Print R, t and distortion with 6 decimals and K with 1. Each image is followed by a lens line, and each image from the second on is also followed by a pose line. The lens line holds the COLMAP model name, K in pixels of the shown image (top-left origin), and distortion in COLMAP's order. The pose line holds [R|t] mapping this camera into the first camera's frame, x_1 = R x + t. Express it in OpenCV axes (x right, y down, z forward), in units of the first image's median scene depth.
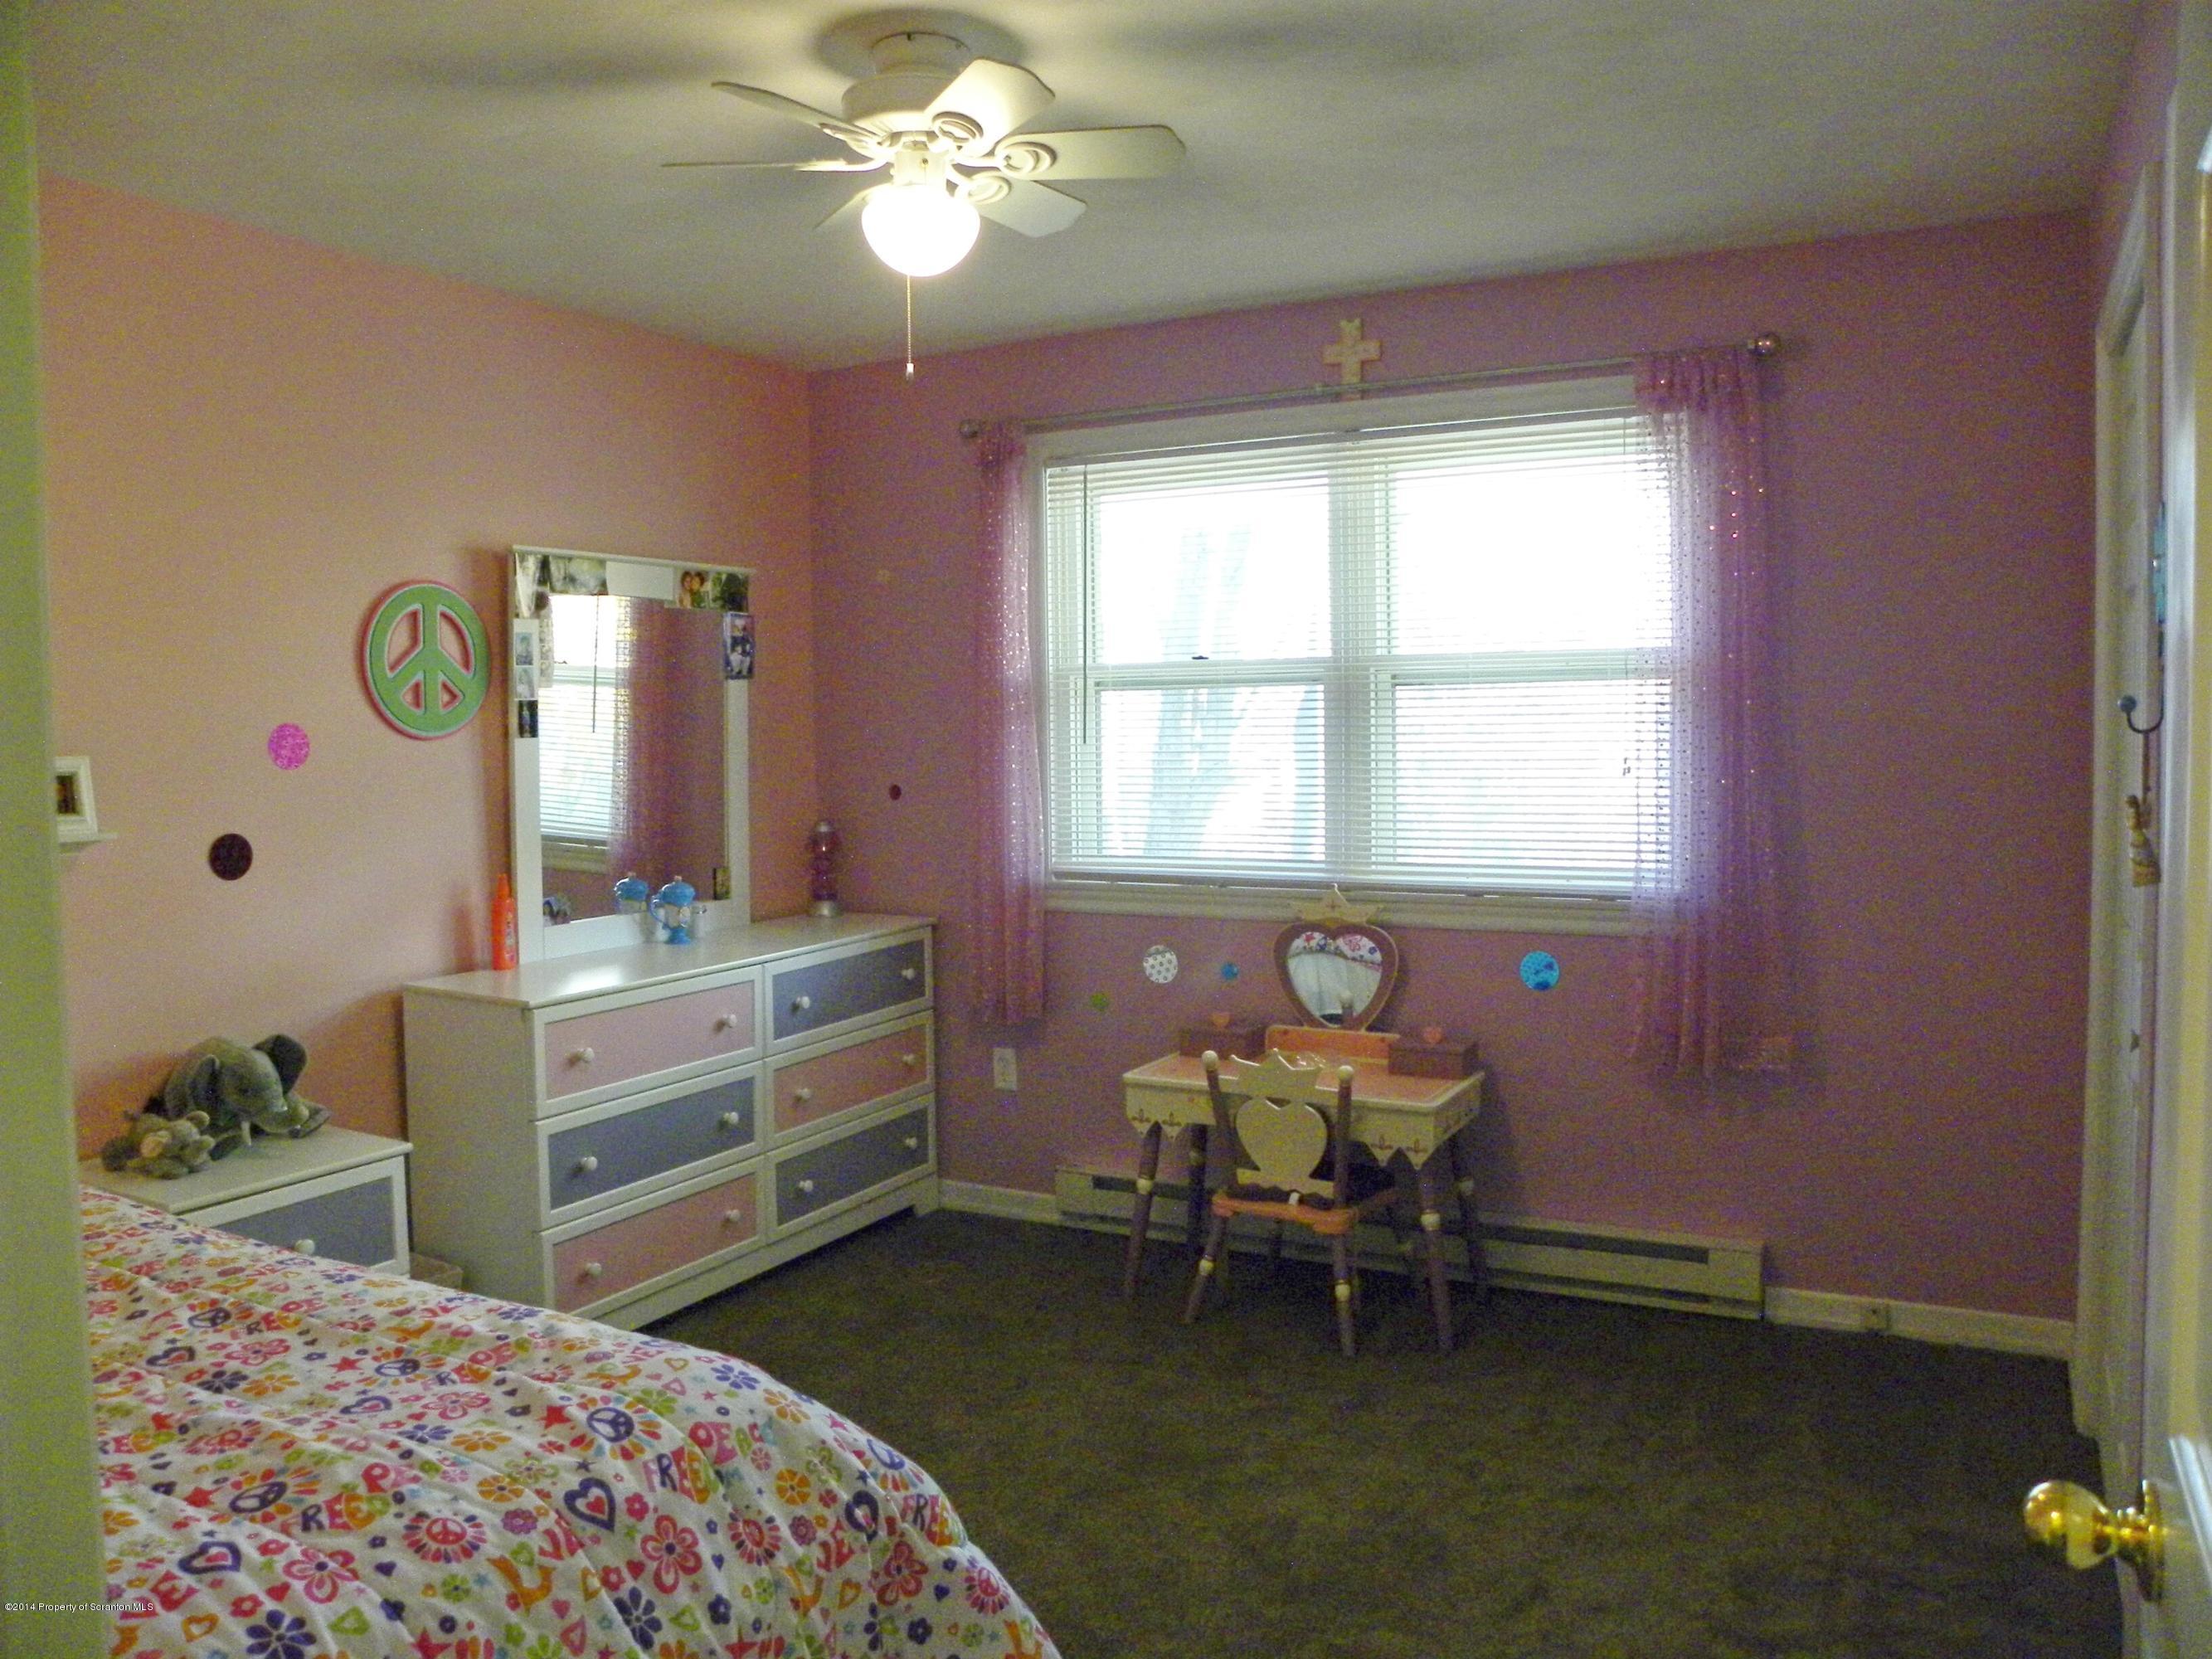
lens RADIAL K [[1672.0, 0, 1100.7], [0, 1672.0, 823.8], [0, 0, 1]] dist [-0.149129, 0.072356]
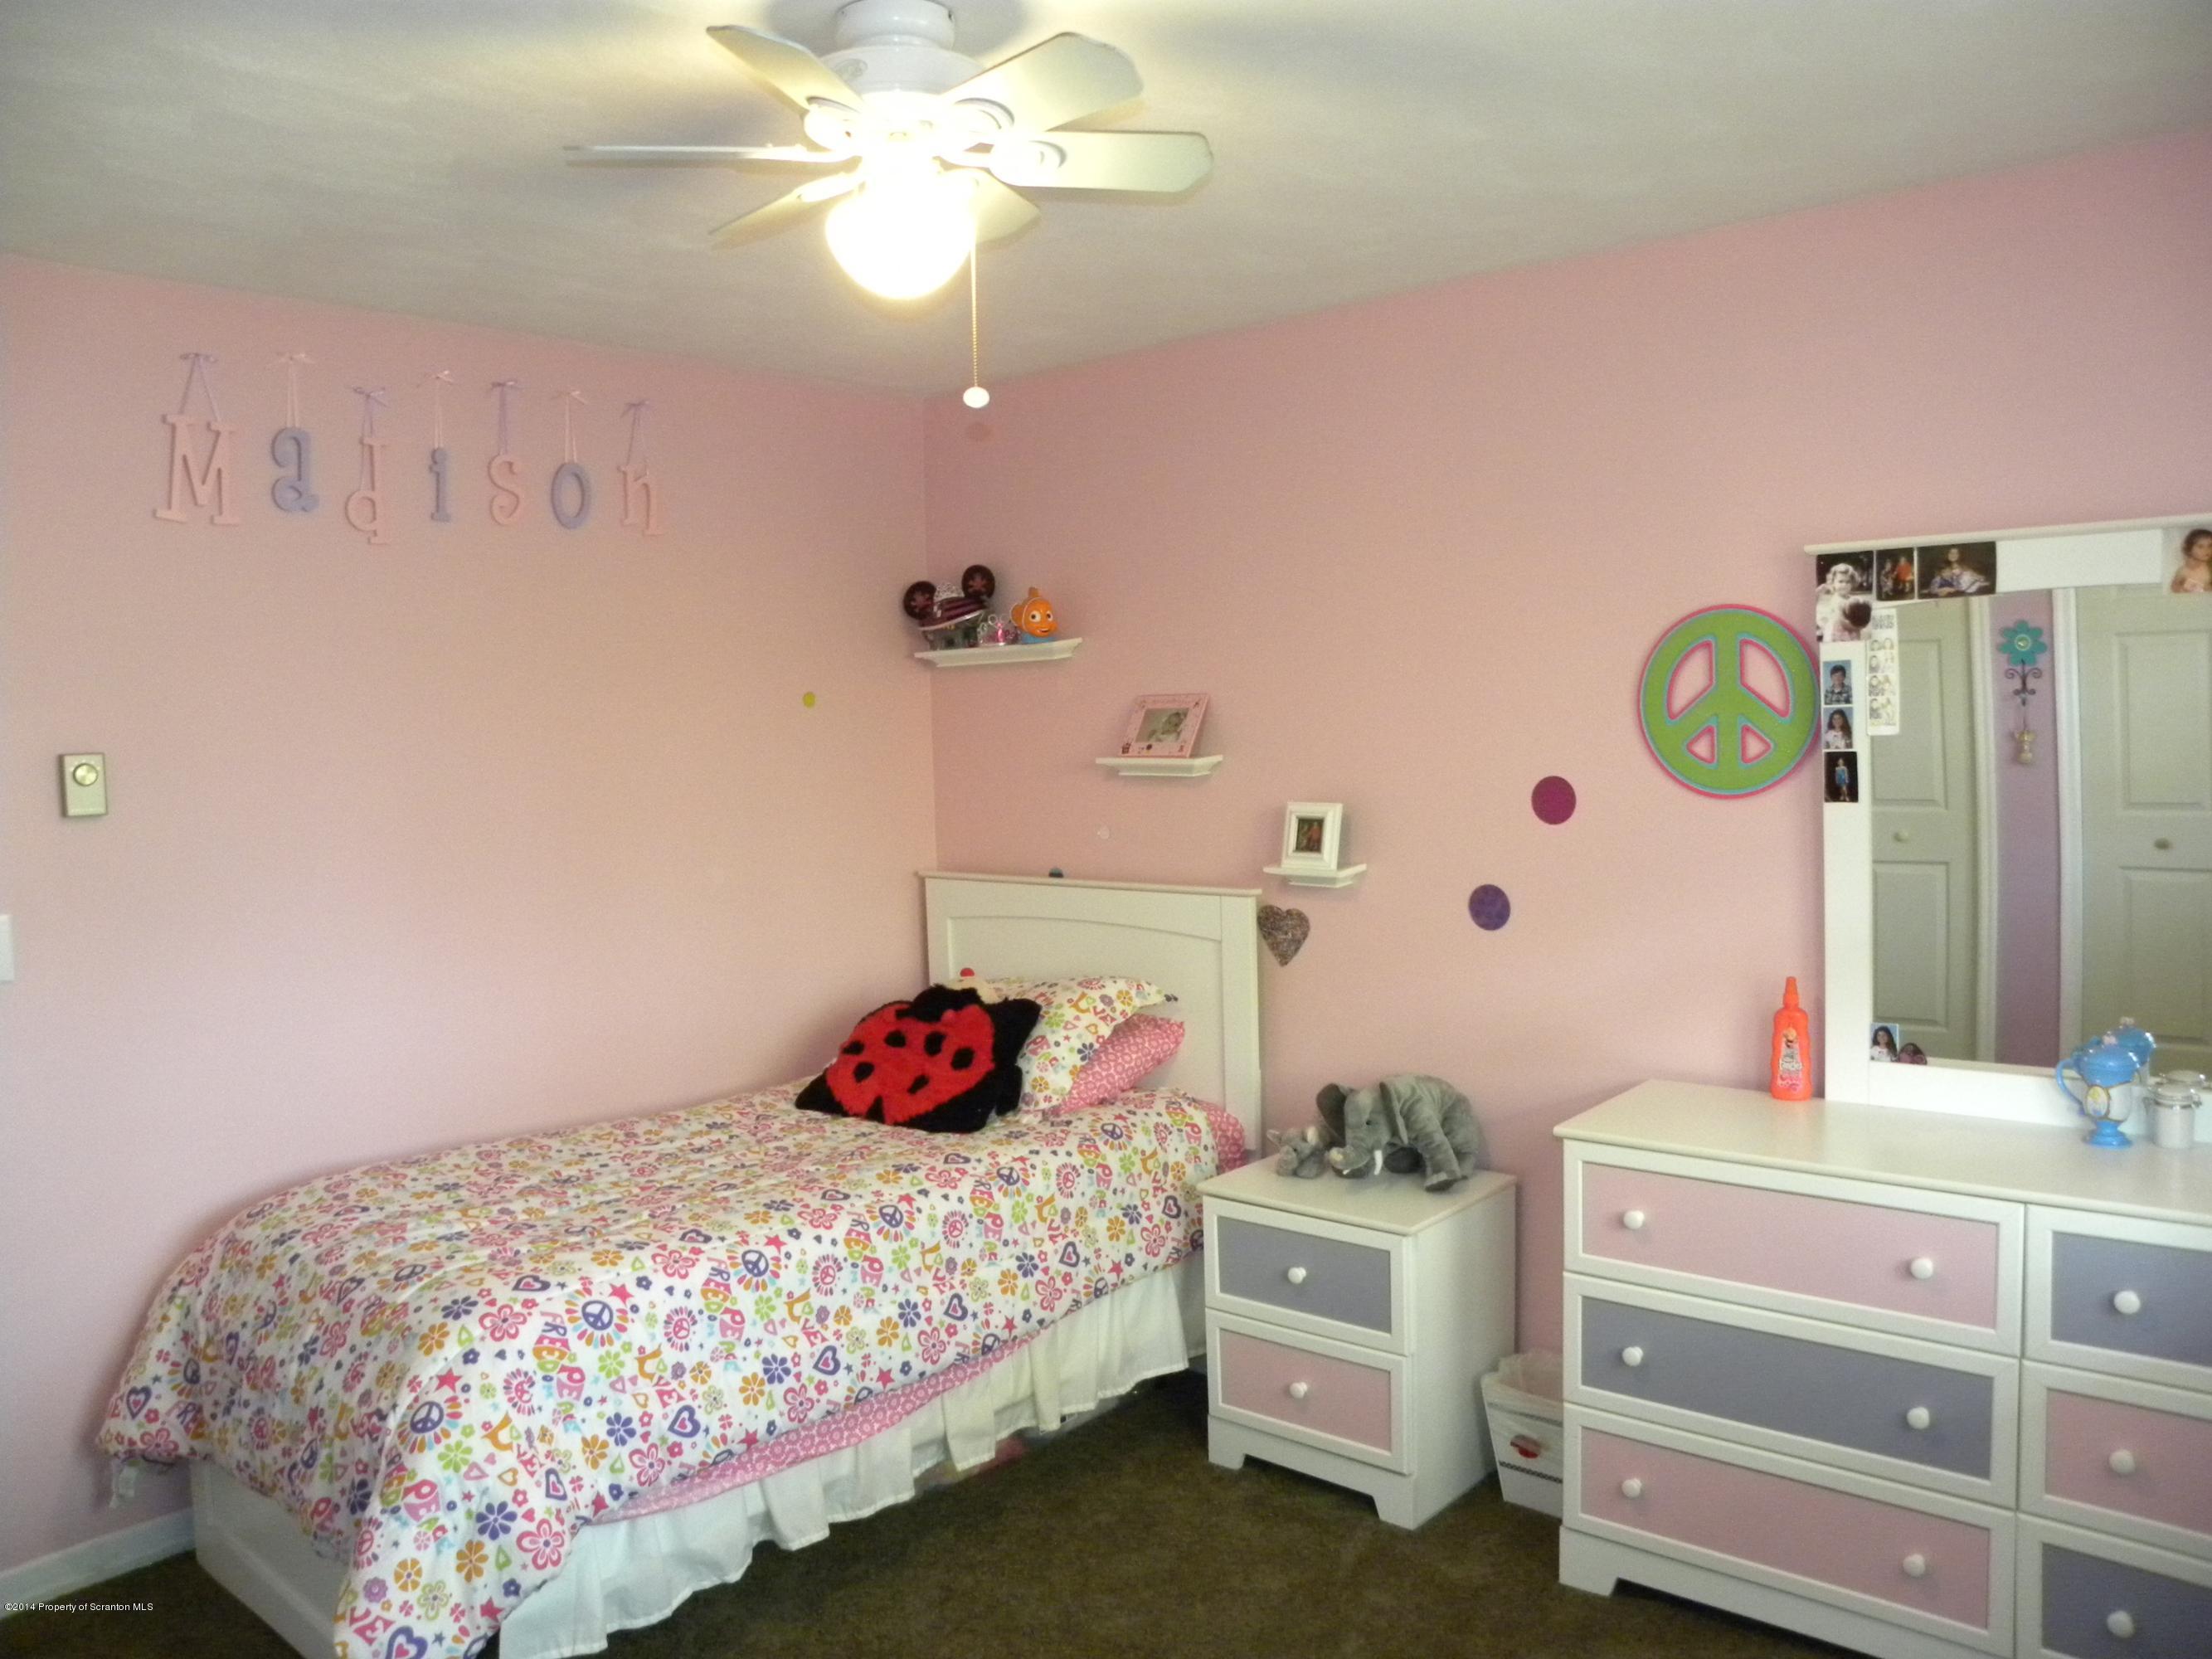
lens RADIAL K [[1672.0, 0, 1105.2], [0, 1672.0, 823.5], [0, 0, 1]] dist [-0.149129, 0.072356]
pose [[-0.235776, 0.073083, -0.969056, 0.440106], [-0.030900, 0.996100, 0.082640, -0.093462], [0.971316, 0.049428, -0.232598, 0.851454]]
